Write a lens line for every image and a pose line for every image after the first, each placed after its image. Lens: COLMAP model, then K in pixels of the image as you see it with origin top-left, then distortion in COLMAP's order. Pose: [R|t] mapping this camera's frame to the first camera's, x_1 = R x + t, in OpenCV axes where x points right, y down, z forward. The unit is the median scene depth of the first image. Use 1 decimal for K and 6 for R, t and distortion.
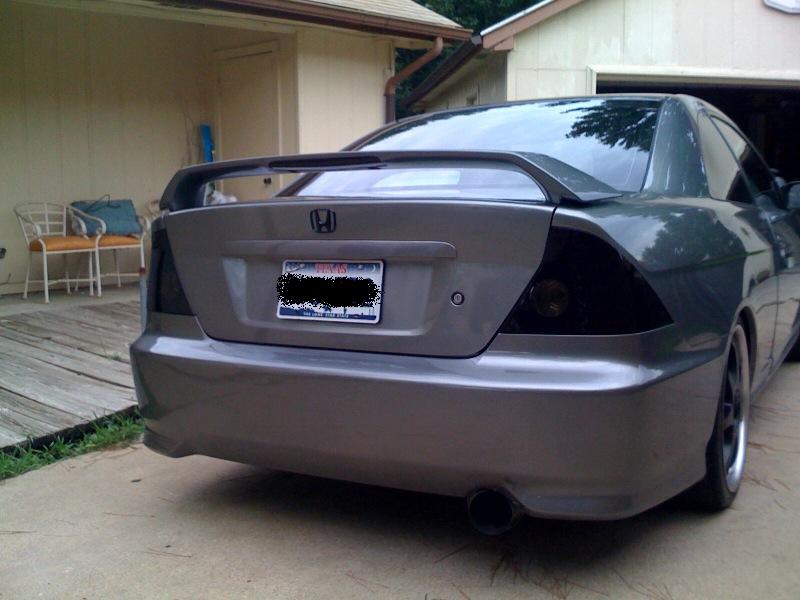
lens RADIAL K [[911.5, 0, 374.0], [0, 911.5, 300.1], [0, 0, 1]] dist [0.093211, -0.674429]
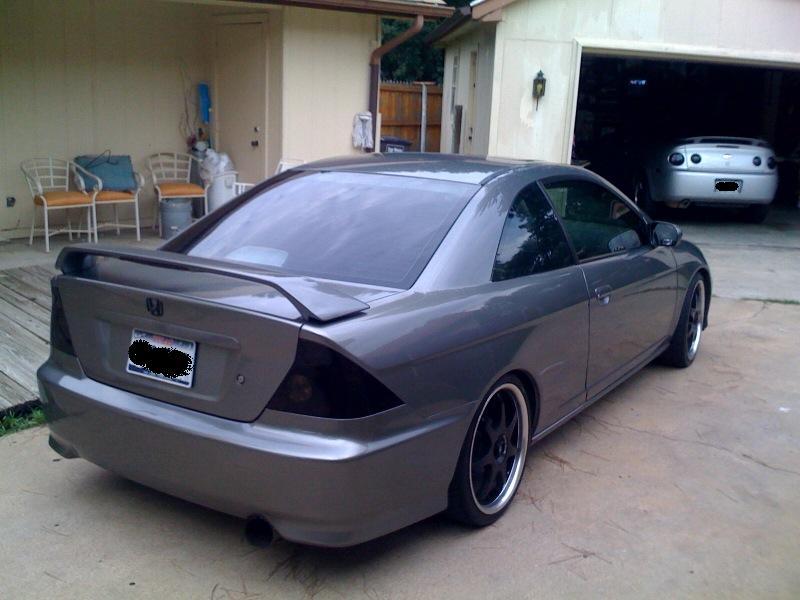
lens RADIAL K [[922.8, 0, 400.0], [0, 922.8, 300.0], [0, 0, 1]] dist [0.009230, -0.367476]
pose [[0.997885, 0.055686, -0.033529, 0.108417], [-0.051632, 0.992415, 0.111563, -0.083528], [0.039487, -0.109596, 0.993192, -0.098192]]
